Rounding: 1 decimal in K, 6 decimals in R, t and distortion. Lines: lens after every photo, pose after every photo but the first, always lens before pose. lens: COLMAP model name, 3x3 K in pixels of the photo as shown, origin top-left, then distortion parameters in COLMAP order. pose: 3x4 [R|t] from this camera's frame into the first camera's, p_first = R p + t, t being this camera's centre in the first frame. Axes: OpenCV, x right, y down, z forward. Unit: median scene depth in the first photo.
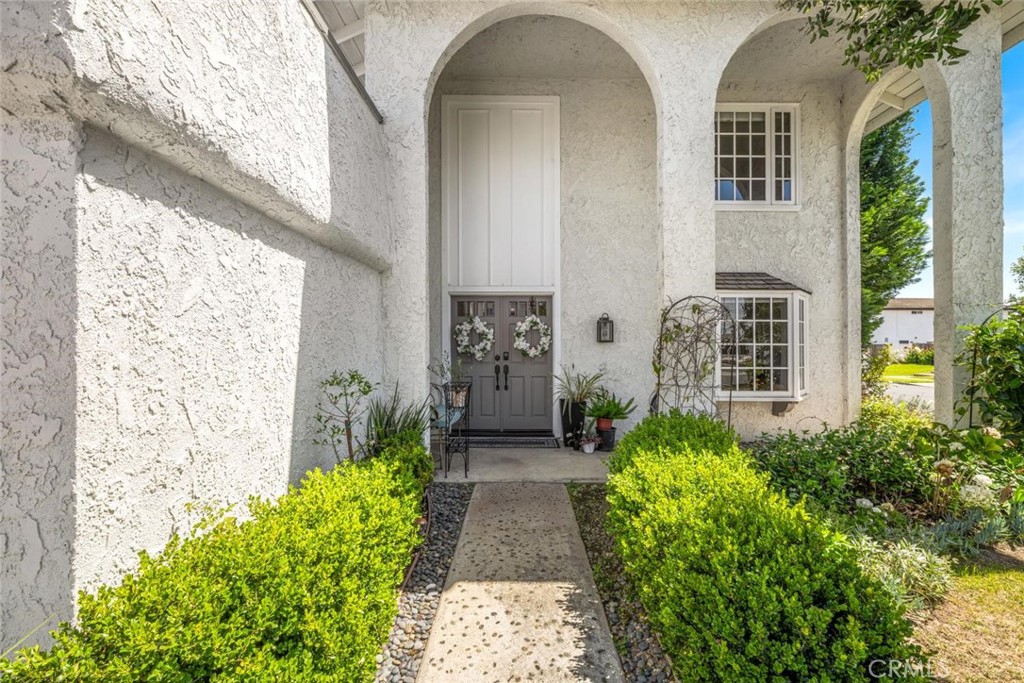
lens RADIAL K [[426.9, 0, 512.0], [0, 426.9, 341.5], [0, 0, 1]] dist [0.000091, -0.000032]
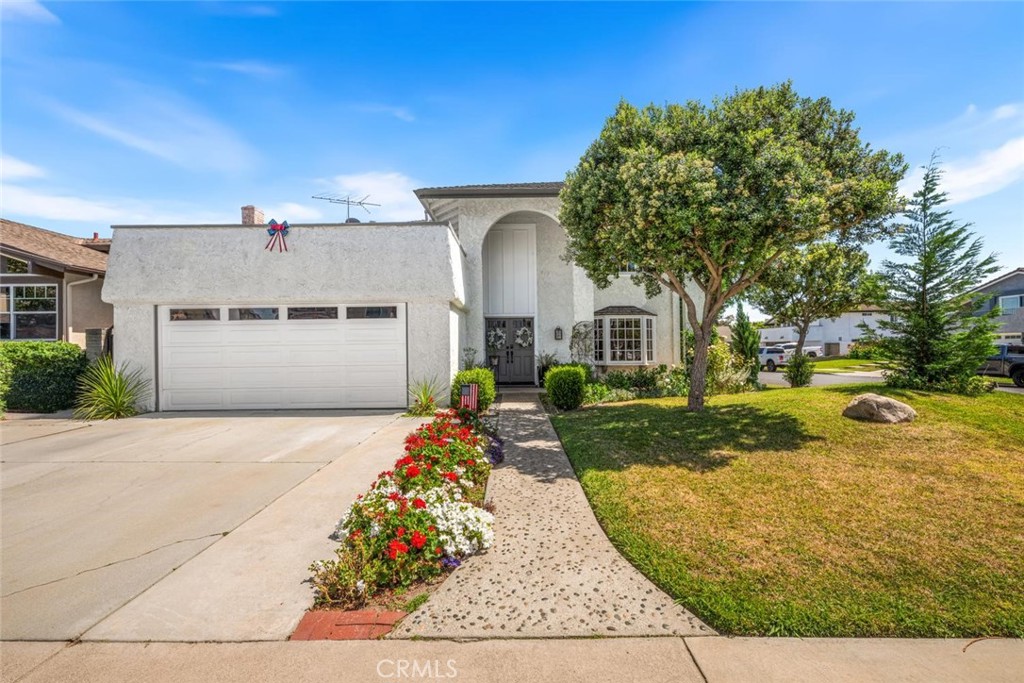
lens RADIAL K [[426.9, 0, 512.0], [0, 426.9, 341.5], [0, 0, 1]] dist [0.000091, -0.000032]
pose [[0.999919, -0.009958, 0.007956, -0.030713], [0.010017, 0.999922, -0.007412, 0.024998], [-0.007882, 0.007491, 0.999941, -1.124035]]
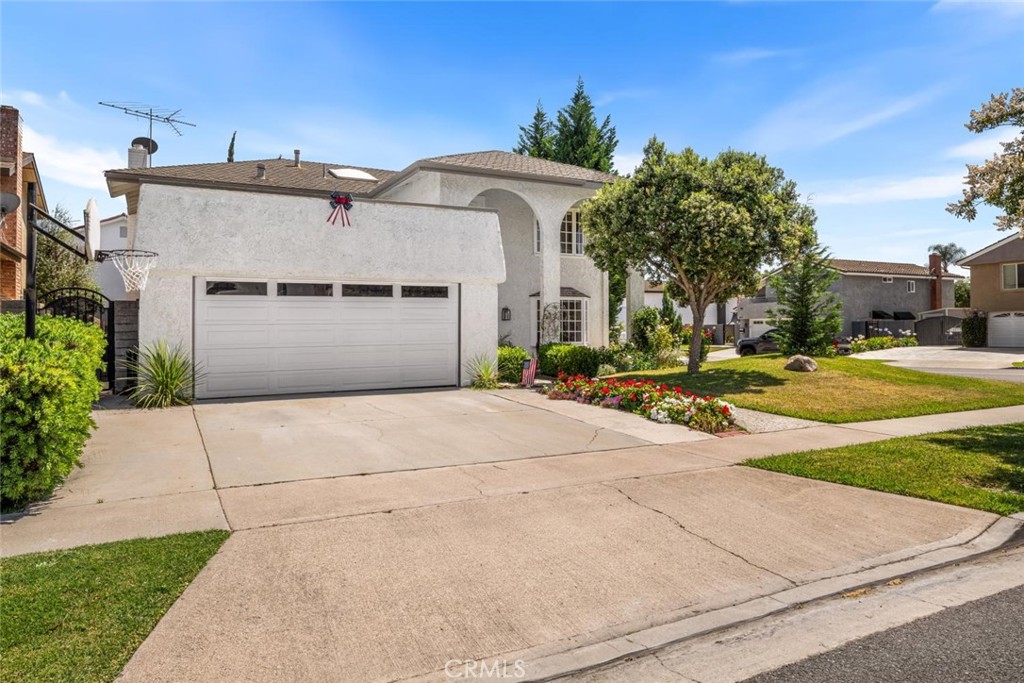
lens RADIAL K [[679.0, 0, 512.0], [0, 679.0, 341.5], [0, 0, 1]] dist [-0.000817, -0.001212]
pose [[0.877448, -0.016564, 0.479385, -1.294028], [0.007499, 0.999755, 0.020820, 0.034371], [-0.479613, -0.014673, 0.877358, -1.823970]]
